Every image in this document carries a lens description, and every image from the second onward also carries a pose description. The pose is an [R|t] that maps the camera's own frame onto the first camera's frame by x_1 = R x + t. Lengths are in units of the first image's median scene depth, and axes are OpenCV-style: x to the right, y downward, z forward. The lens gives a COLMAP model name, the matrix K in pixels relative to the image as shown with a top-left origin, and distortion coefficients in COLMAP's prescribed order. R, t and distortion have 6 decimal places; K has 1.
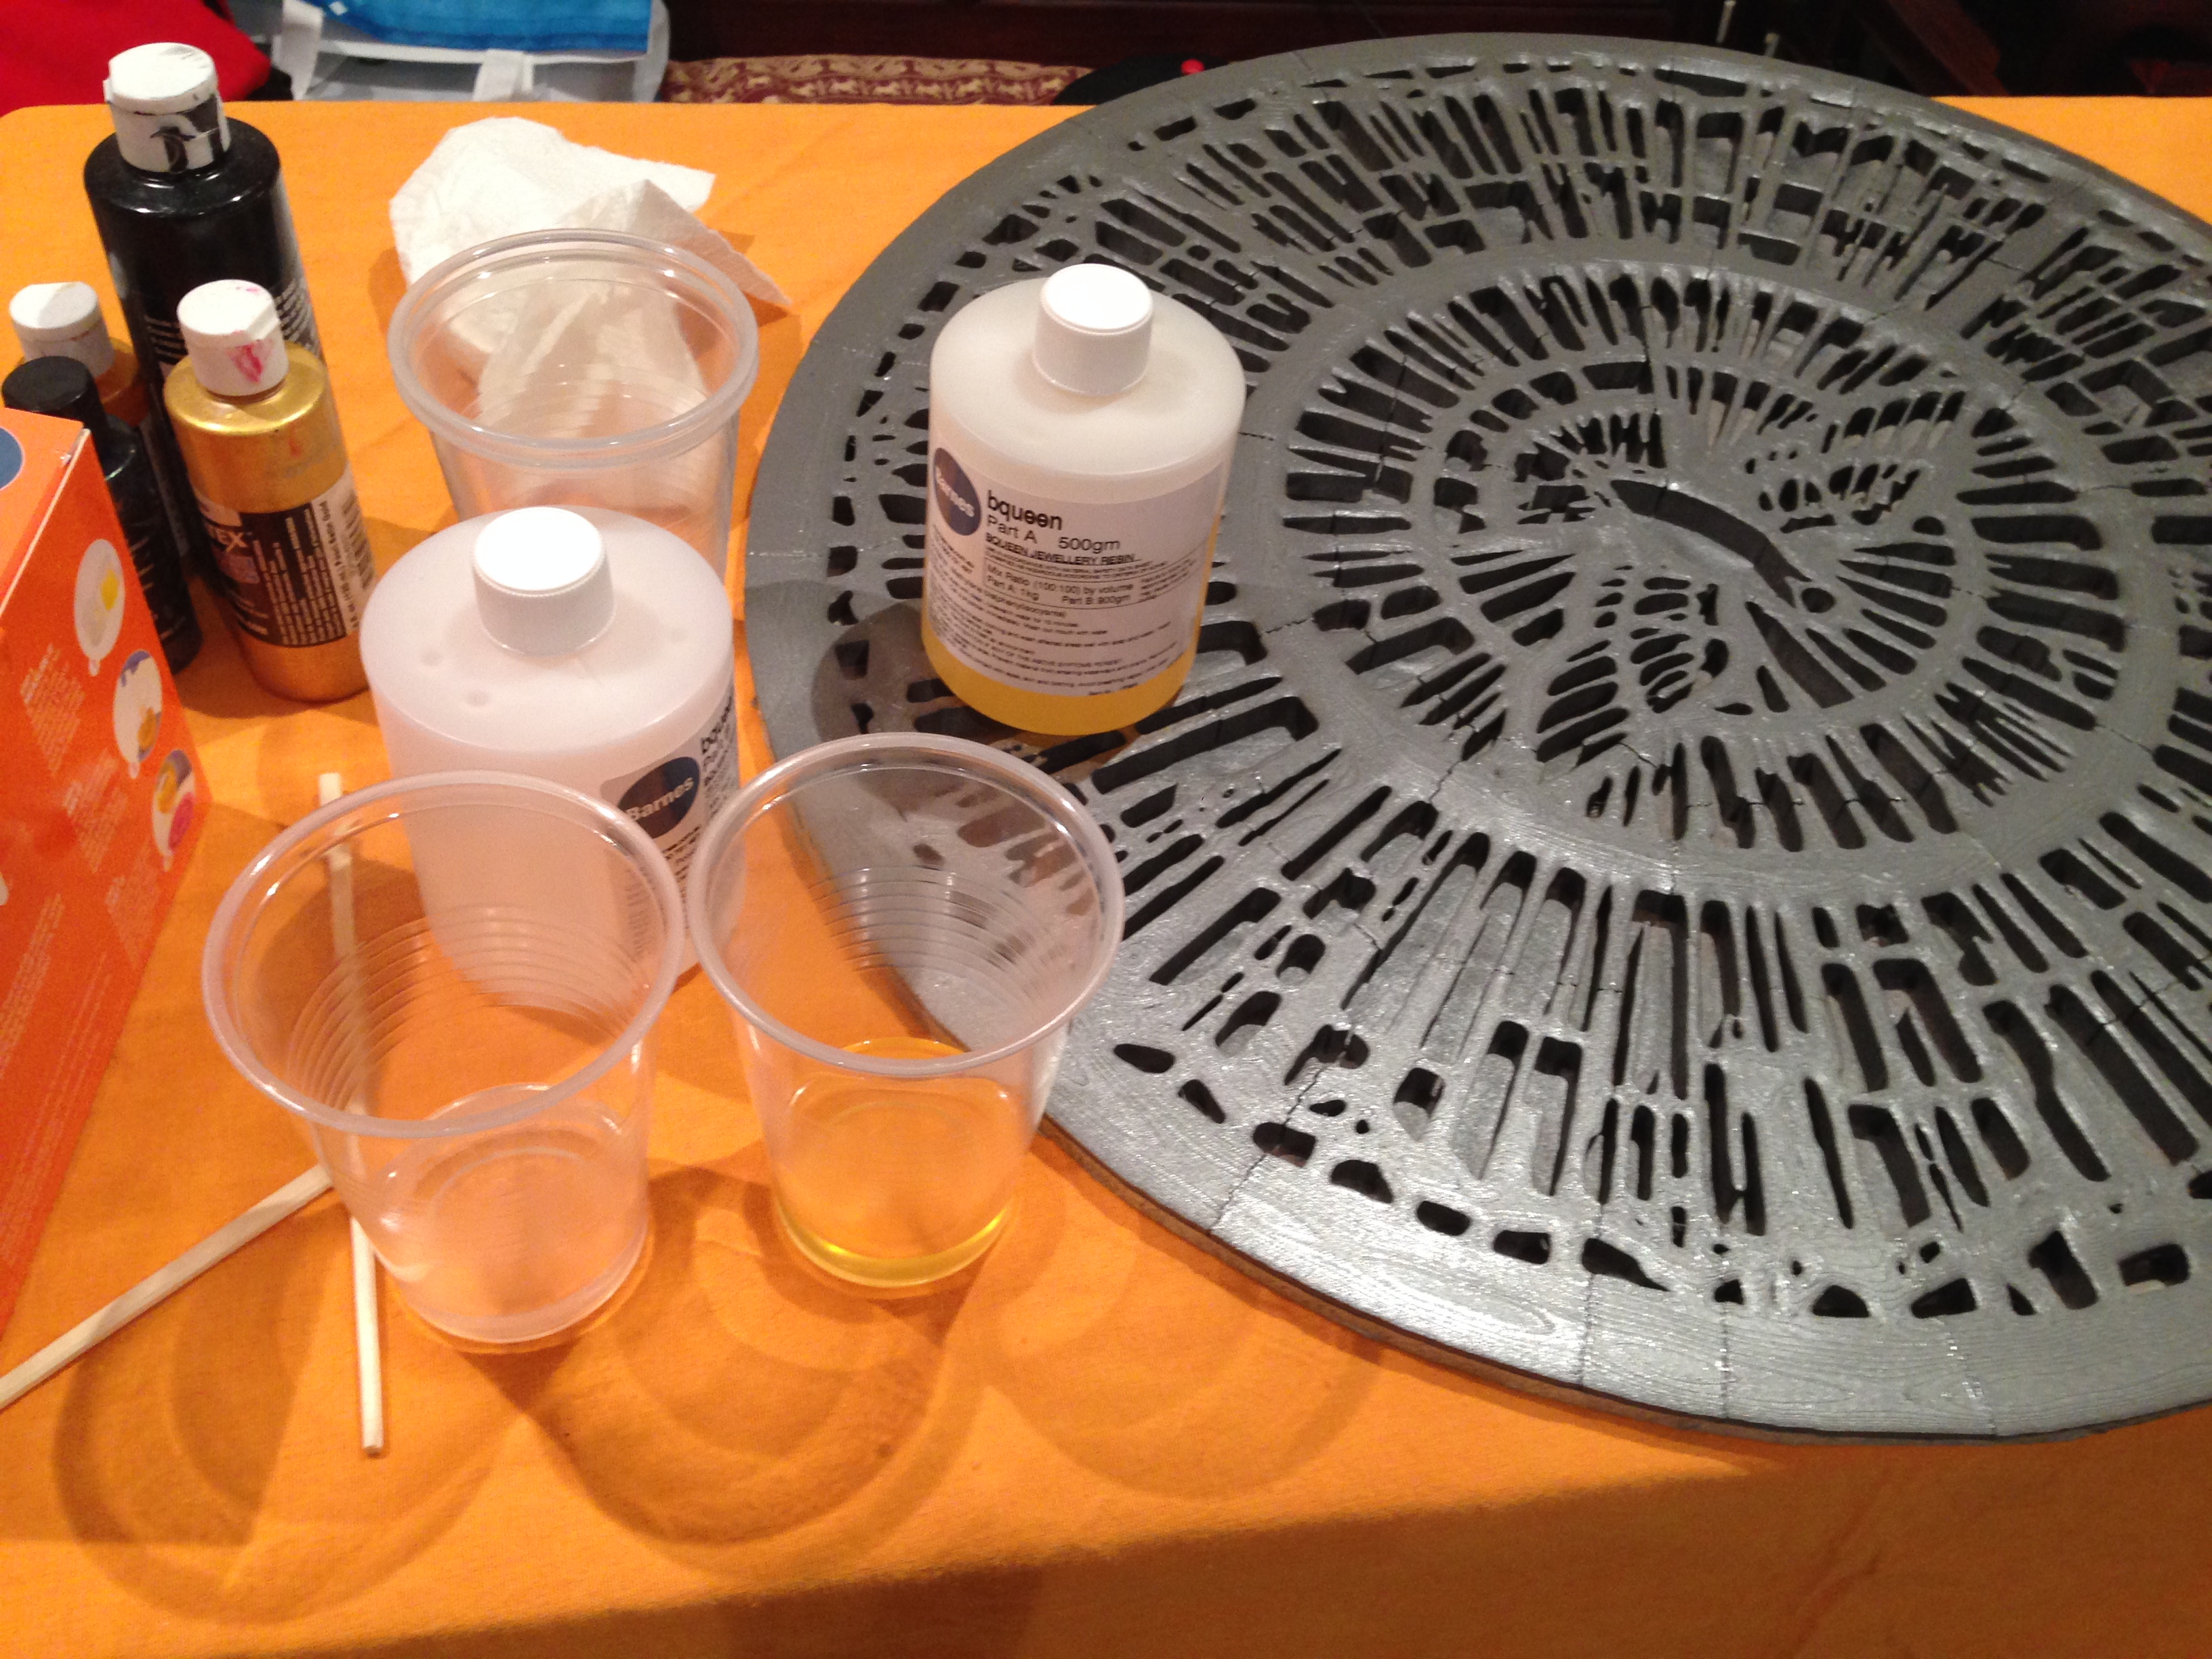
lens RADIAL K [[2063.2, 0, 1095.8], [0, 2063.2, 833.4], [0, 0, 1]] dist [0.055432, 0.000000]
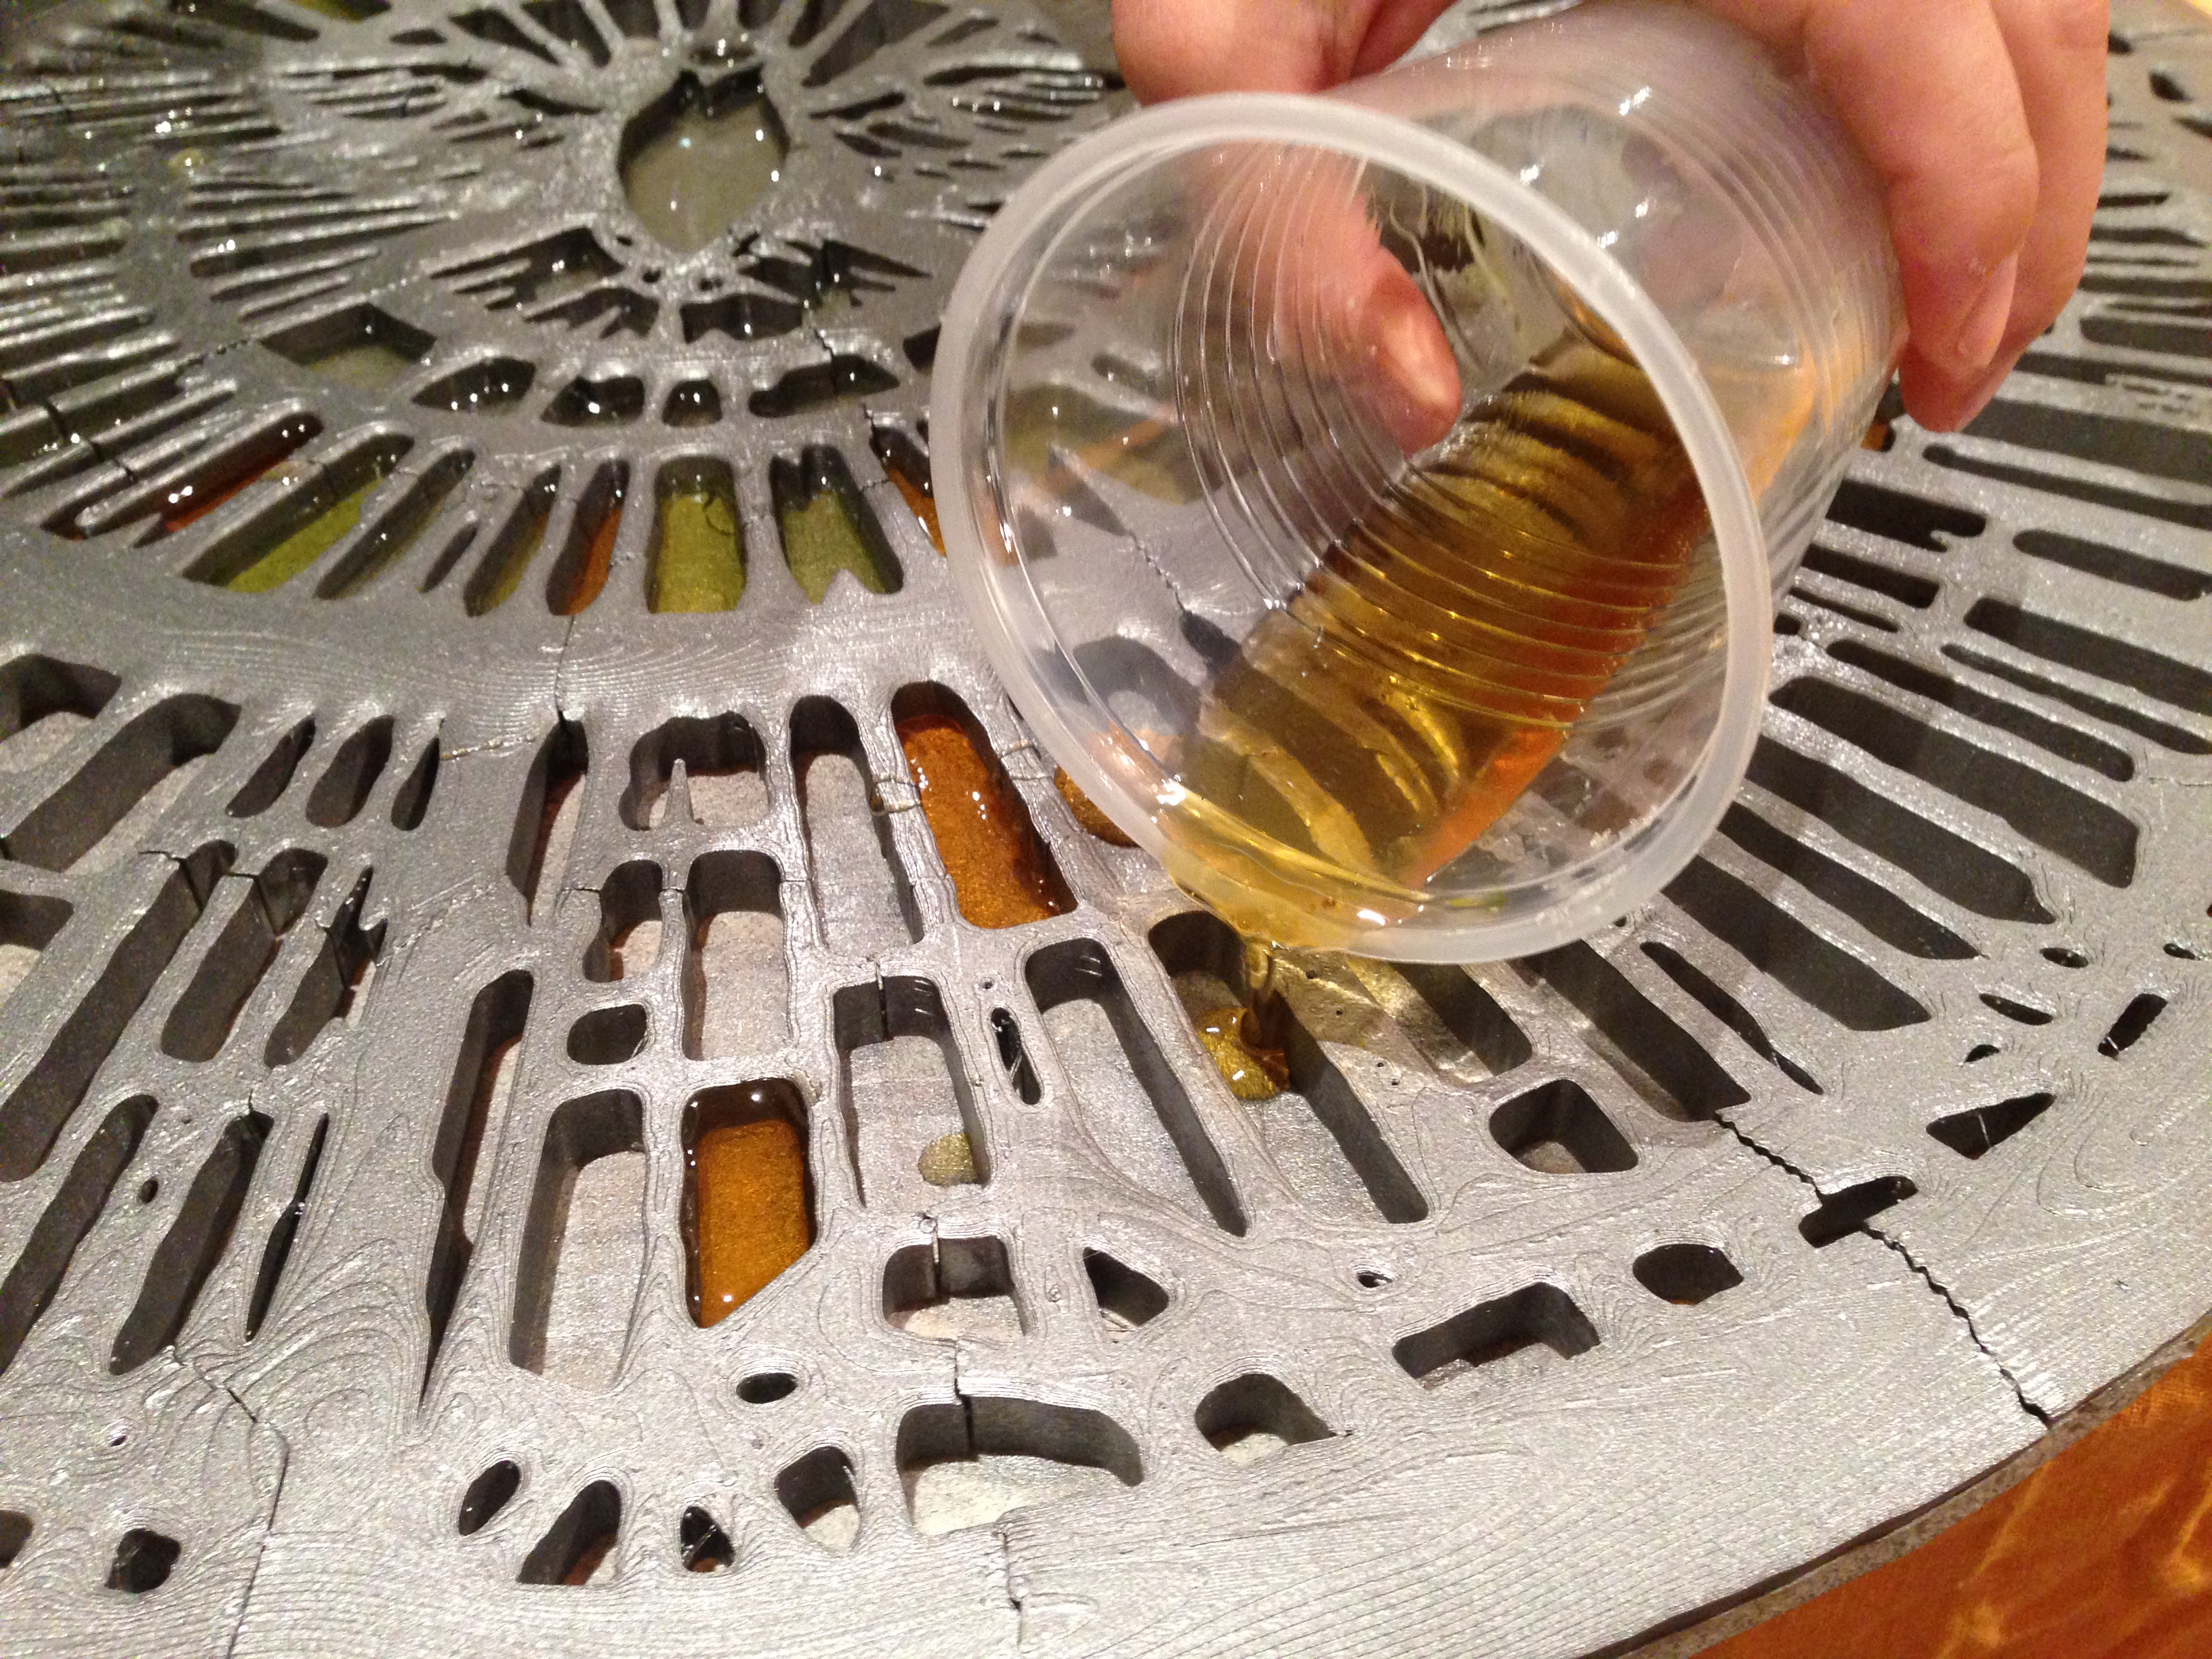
lens RADIAL K [[2063.2, 0, 1100.1], [0, 2063.2, 837.0], [0, 0, 1]] dist [0.055432, 0.000000]
pose [[-0.699921, -0.565067, 0.436818, -0.140021], [0.494285, 0.058244, 0.867346, -0.609786], [-0.515551, 0.822987, 0.238537, 1.035651]]
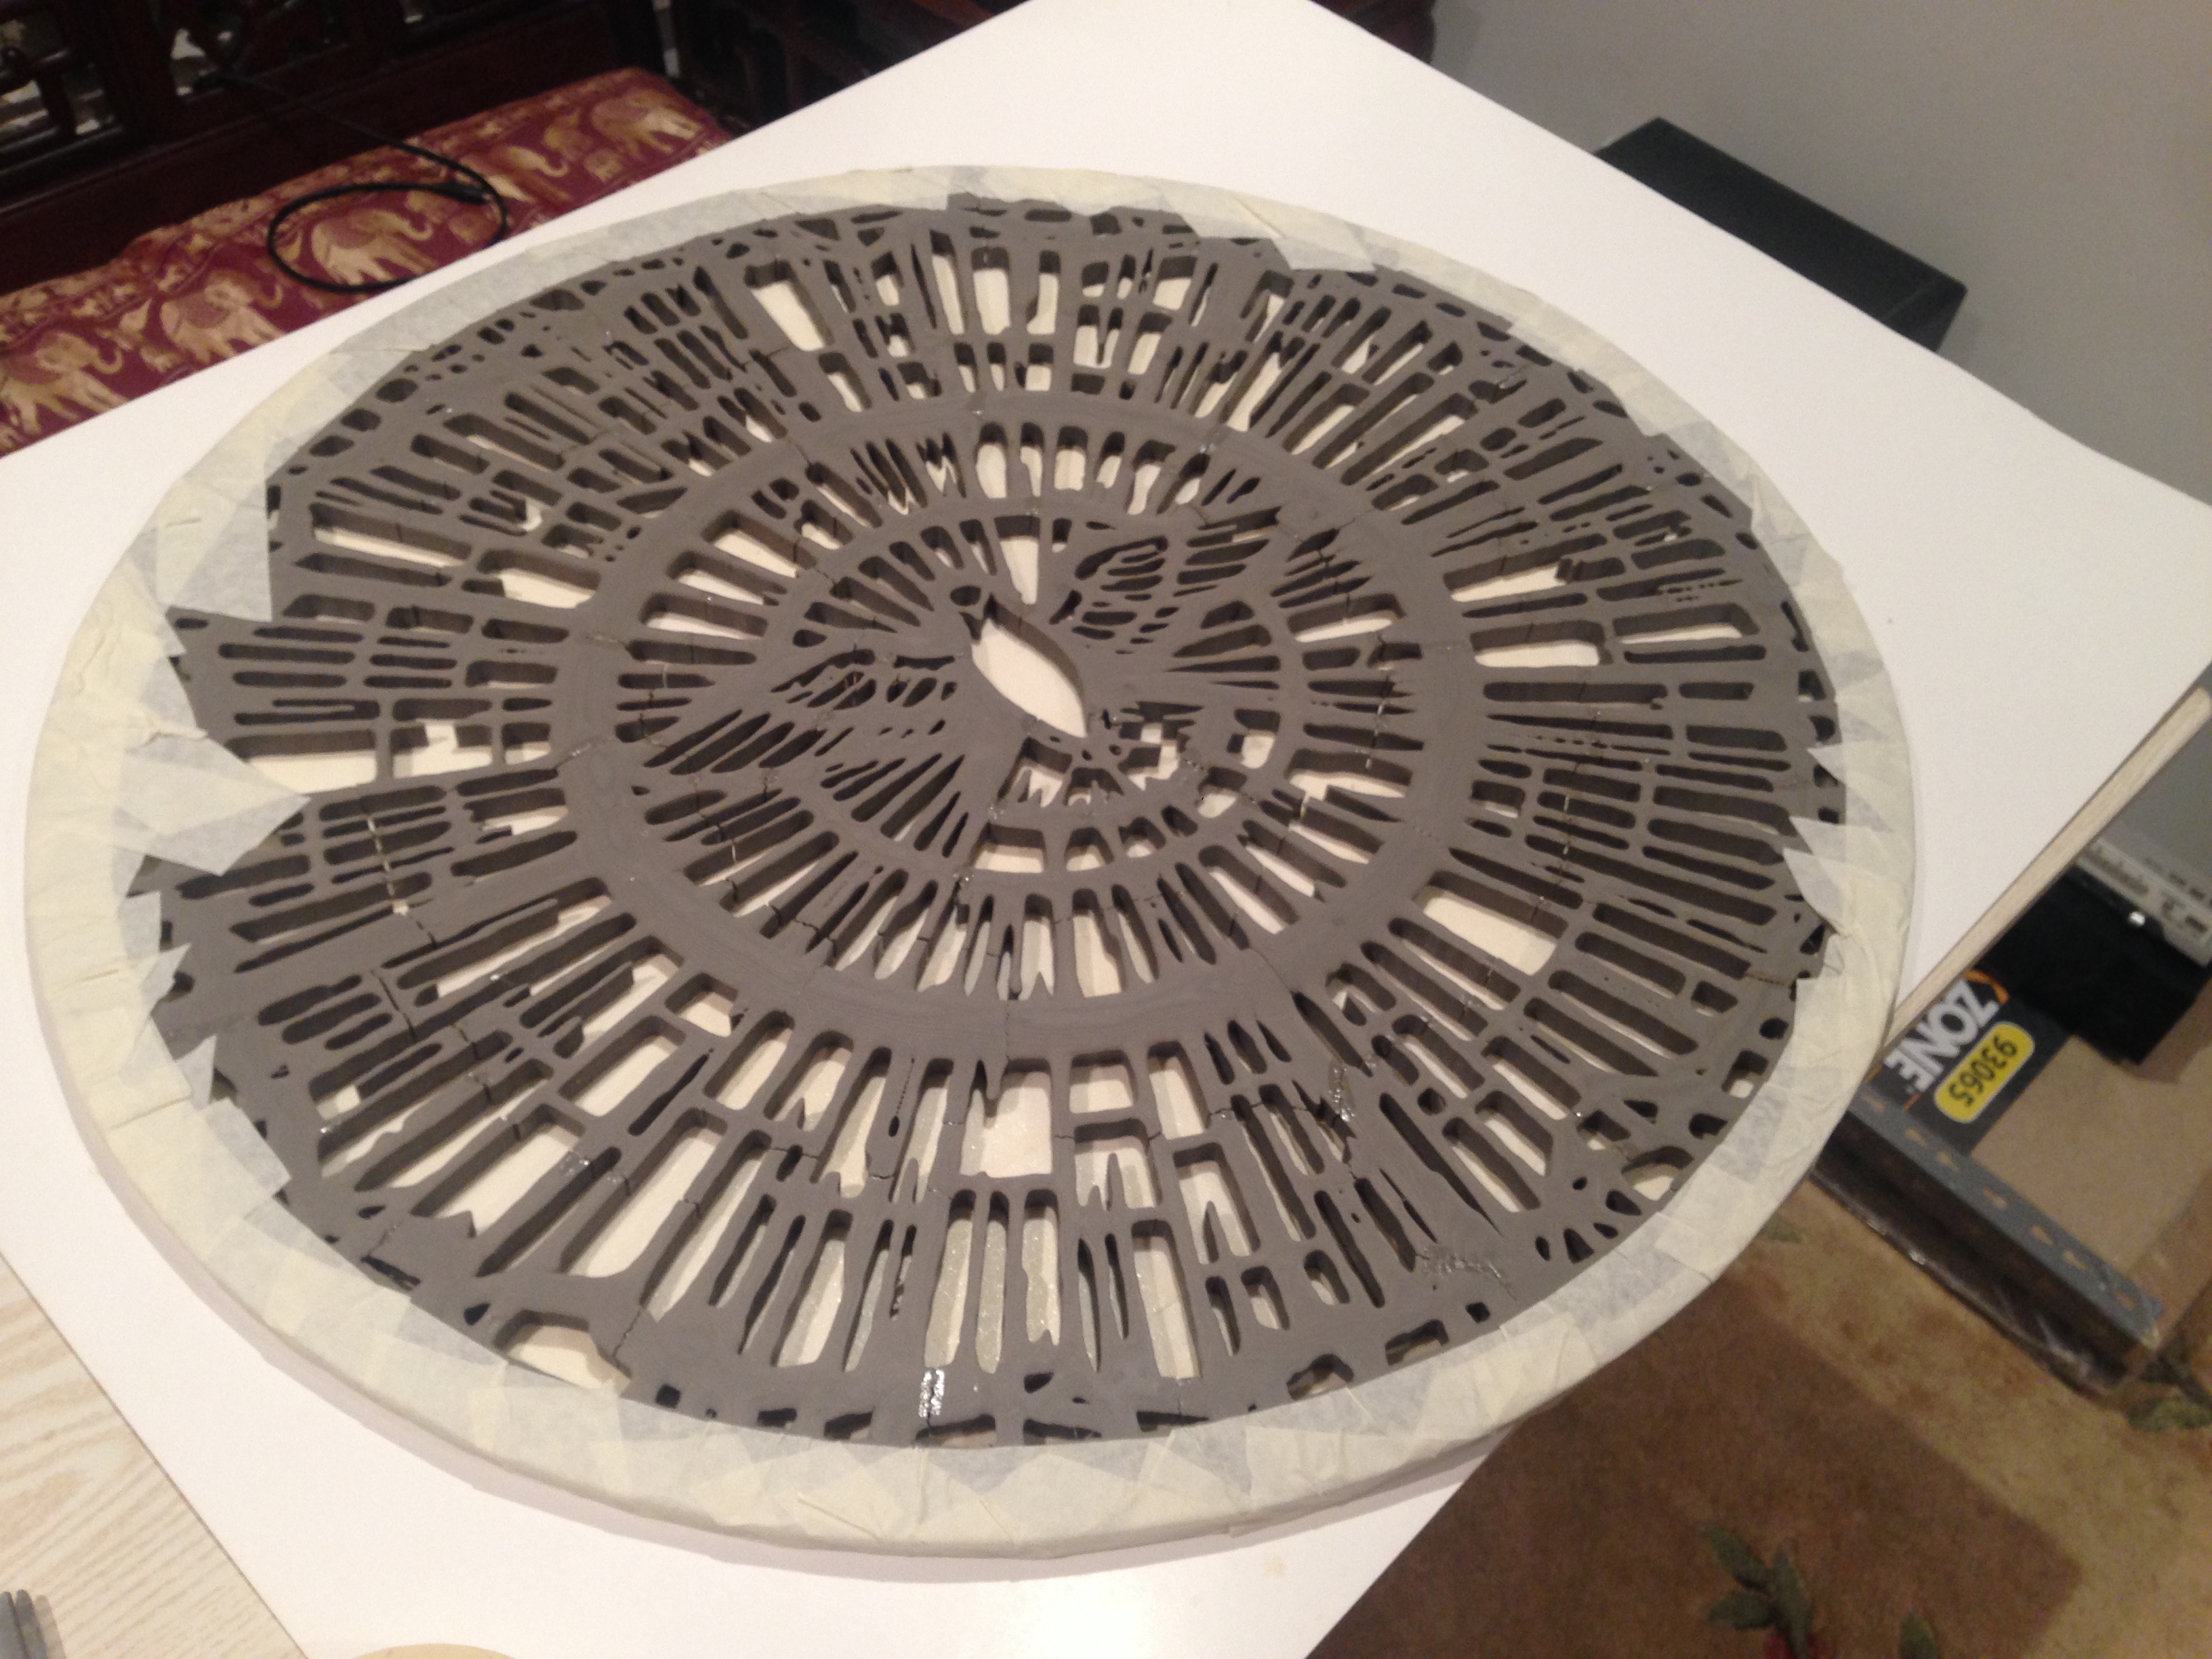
lens RADIAL K [[2063.2, 0, 1110.5], [0, 2063.2, 824.2], [0, 0, 1]] dist [0.055432, 0.000000]
pose [[-0.954805, -0.297013, 0.011394, 0.234164], [0.065849, -0.173990, 0.982543, -1.294820], [-0.289846, 0.938888, 0.185685, 0.931457]]
